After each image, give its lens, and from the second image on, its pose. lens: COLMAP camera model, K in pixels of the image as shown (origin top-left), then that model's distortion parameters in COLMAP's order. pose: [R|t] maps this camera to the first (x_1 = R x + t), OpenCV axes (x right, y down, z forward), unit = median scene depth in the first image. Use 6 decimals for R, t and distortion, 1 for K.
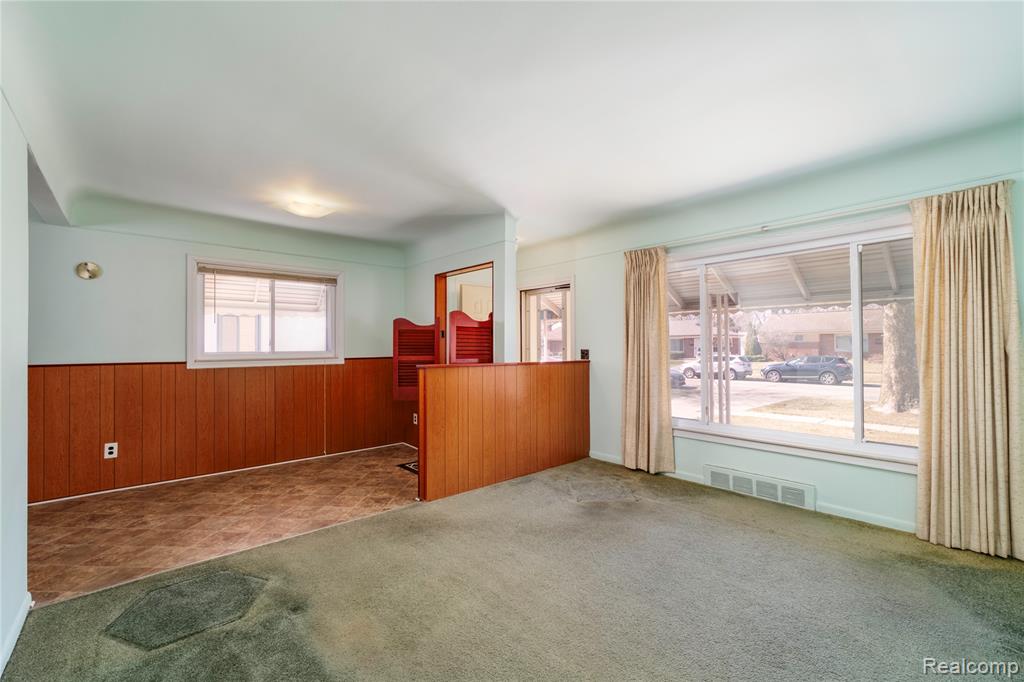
lens RADIAL K [[430.4, 0, 513.5], [0, 430.4, 339.5], [0, 0, 1]] dist [-0.005003, 0.001963]
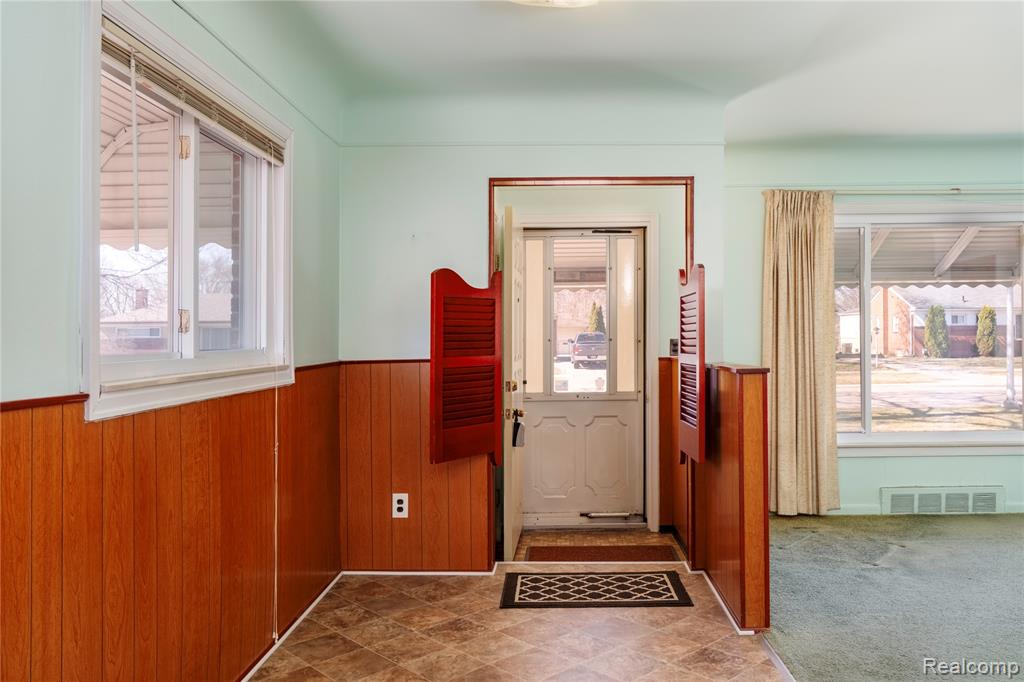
lens RADIAL K [[793.7, 0, 549.1], [0, 793.7, 330.5], [0, 0, 1]] dist [0.009781, -0.004985]
pose [[0.664624, 0.000467, 0.747178, -0.936331], [-0.003104, 0.999993, 0.002136, 0.011015], [-0.747172, -0.003739, 0.664620, 0.477692]]
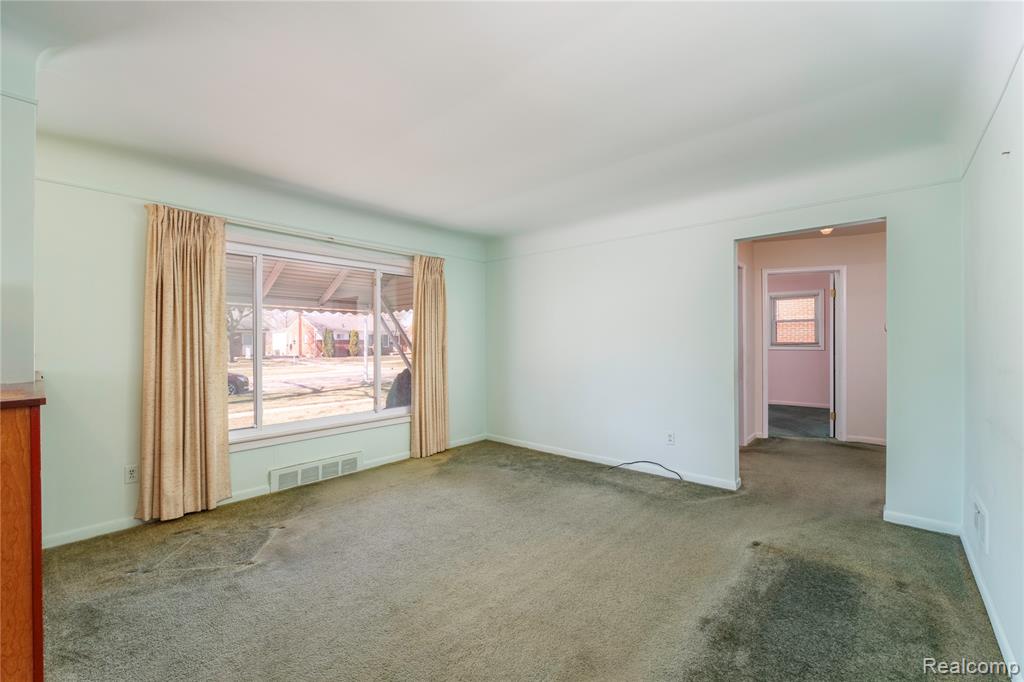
lens RADIAL K [[430.4, 0, 515.1], [0, 430.4, 346.4], [0, 0, 1]] dist [-0.005003, 0.001963]
pose [[-0.132477, -0.007113, 0.991161, -0.513020], [-0.011072, 0.999922, 0.005696, 0.009373], [-0.991124, -0.010220, -0.132545, 0.567142]]
